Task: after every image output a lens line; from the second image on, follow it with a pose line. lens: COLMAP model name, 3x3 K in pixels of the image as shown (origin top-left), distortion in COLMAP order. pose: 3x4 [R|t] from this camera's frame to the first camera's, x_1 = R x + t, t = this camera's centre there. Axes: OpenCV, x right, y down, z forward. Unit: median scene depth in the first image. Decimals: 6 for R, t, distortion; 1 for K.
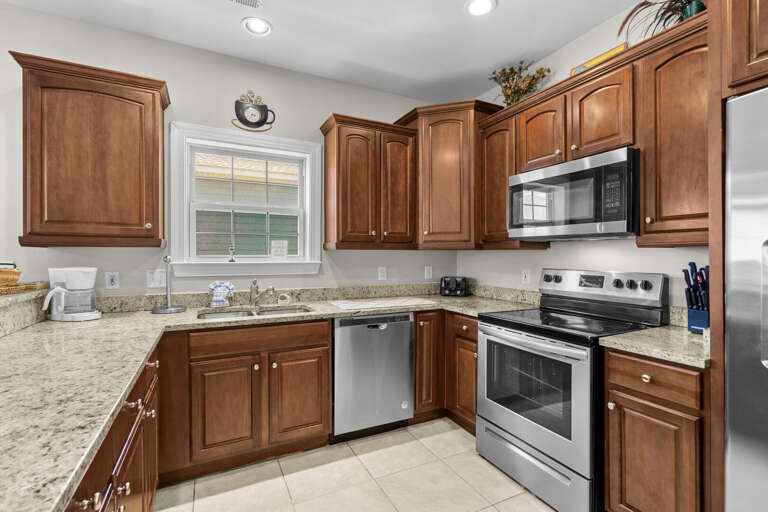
lens RADIAL K [[352.4, 0, 384.0], [0, 352.4, 254.9], [0, 0, 1]] dist [0.004161, 0.000758]
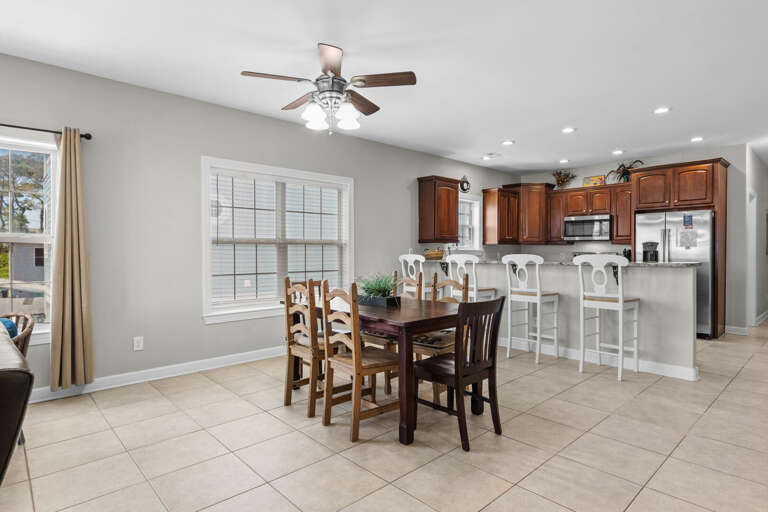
lens RADIAL K [[423.6, 0, 383.7], [0, 423.6, 256.8], [0, 0, 1]] dist [-0.003036, -0.000004]
pose [[0.959340, -0.007057, 0.282164, -1.787711], [0.004701, 0.999948, 0.009026, 0.035852], [-0.282213, -0.007333, 0.959324, -1.606117]]
